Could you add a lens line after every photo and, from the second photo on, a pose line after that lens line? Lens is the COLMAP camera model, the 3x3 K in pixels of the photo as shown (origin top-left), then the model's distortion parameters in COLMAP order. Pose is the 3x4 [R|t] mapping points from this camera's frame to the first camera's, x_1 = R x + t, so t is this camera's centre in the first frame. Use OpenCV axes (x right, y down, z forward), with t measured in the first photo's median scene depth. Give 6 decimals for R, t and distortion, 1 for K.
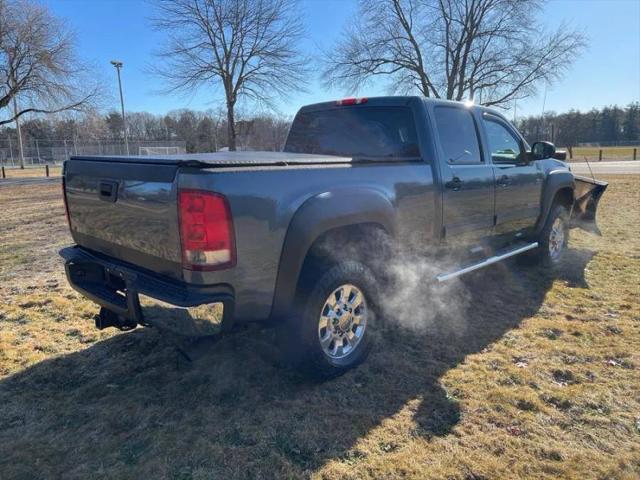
lens RADIAL K [[482.2, 0, 329.3], [0, 482.2, 238.2], [0, 0, 1]] dist [0.029117, -0.067449]
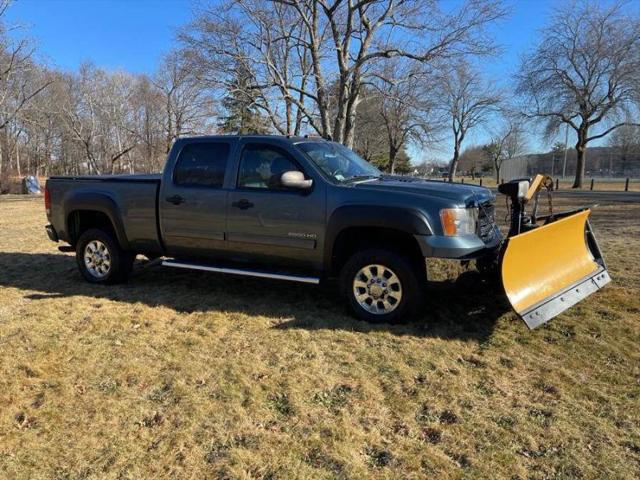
lens RADIAL K [[476.2, 0, 309.7], [0, 476.2, 240.3], [0, 0, 1]] dist [0.069777, -0.090341]
pose [[0.288639, 0.151719, -0.945341, 0.188153], [-0.169795, 0.979826, 0.105411, -0.023045], [0.942262, 0.130088, 0.308577, 0.105257]]
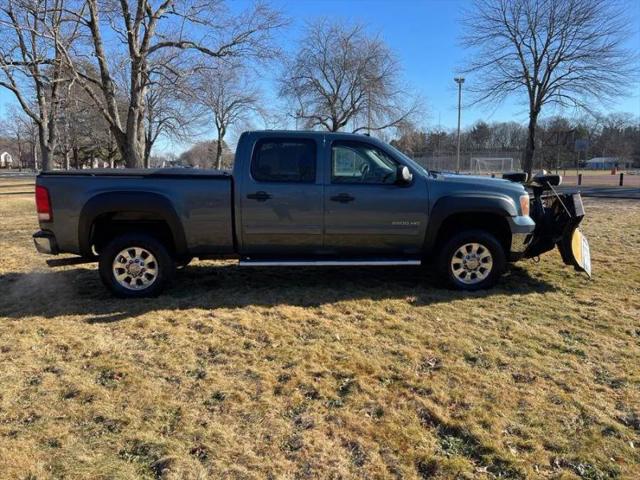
lens RADIAL K [[476.2, 0, 309.7], [0, 476.2, 240.3], [0, 0, 1]] dist [0.069777, -0.090341]
pose [[0.738126, 0.122432, -0.663461, 0.139564], [-0.132270, 0.990573, 0.035640, -0.006124], [0.661570, 0.061449, 0.747362, 0.011630]]
